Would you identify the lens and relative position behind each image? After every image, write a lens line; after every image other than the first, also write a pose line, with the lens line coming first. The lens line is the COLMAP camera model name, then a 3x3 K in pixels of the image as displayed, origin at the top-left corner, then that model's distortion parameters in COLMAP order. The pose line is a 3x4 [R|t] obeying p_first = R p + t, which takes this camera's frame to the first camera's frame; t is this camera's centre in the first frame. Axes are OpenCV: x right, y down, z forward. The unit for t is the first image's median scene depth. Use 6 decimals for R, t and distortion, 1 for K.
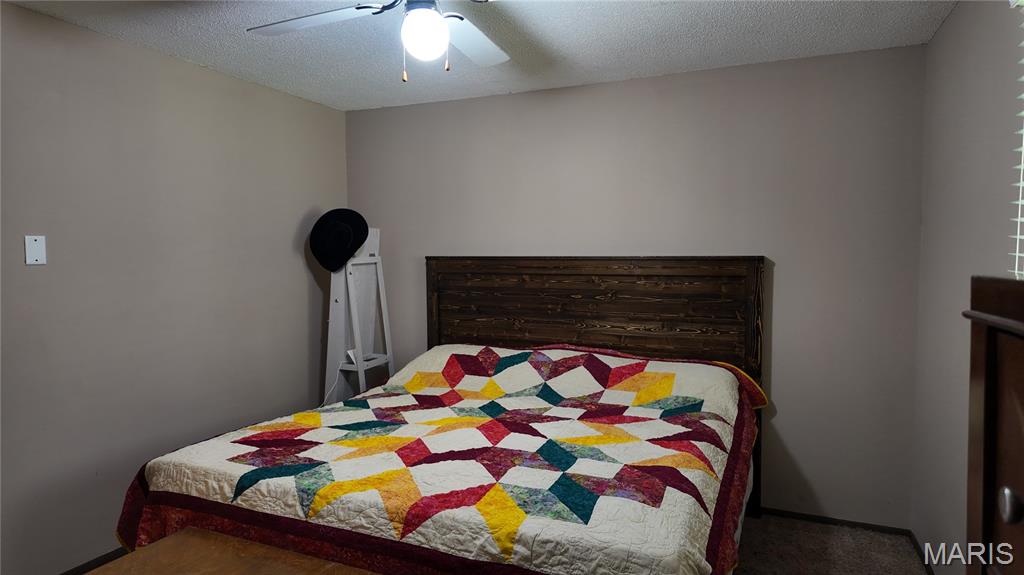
lens RADIAL K [[598.4, 0, 512.0], [0, 598.4, 287.5], [0, 0, 1]] dist [0.139258, -0.179473]
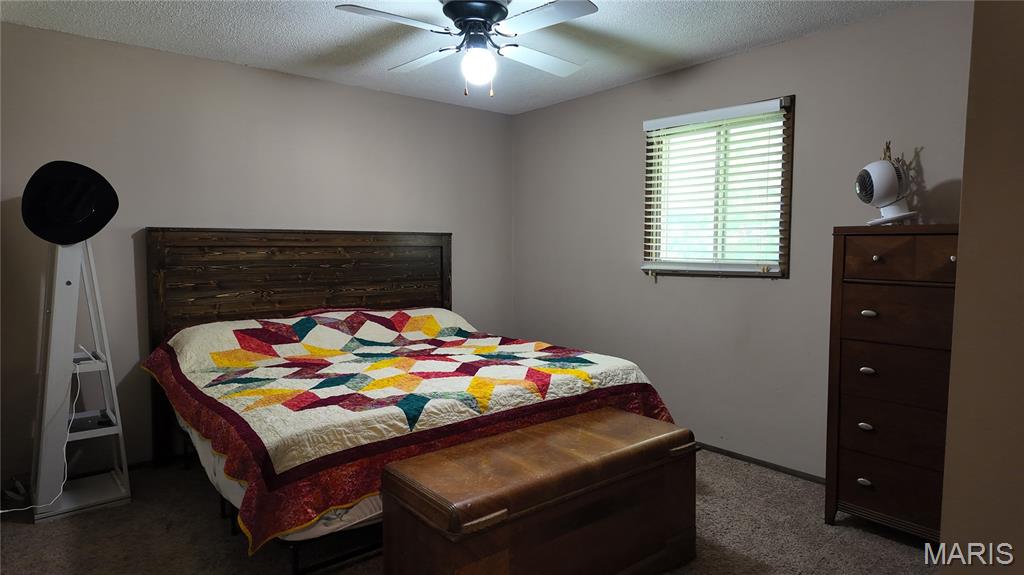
lens RADIAL K [[598.4, 0, 512.0], [0, 598.4, 287.5], [0, 0, 1]] dist [0.139258, -0.179473]
pose [[0.443712, -0.062707, 0.893973, -0.807196], [0.046791, 0.997809, 0.046766, 0.019534], [-0.894947, 0.021079, 0.445674, 0.182206]]
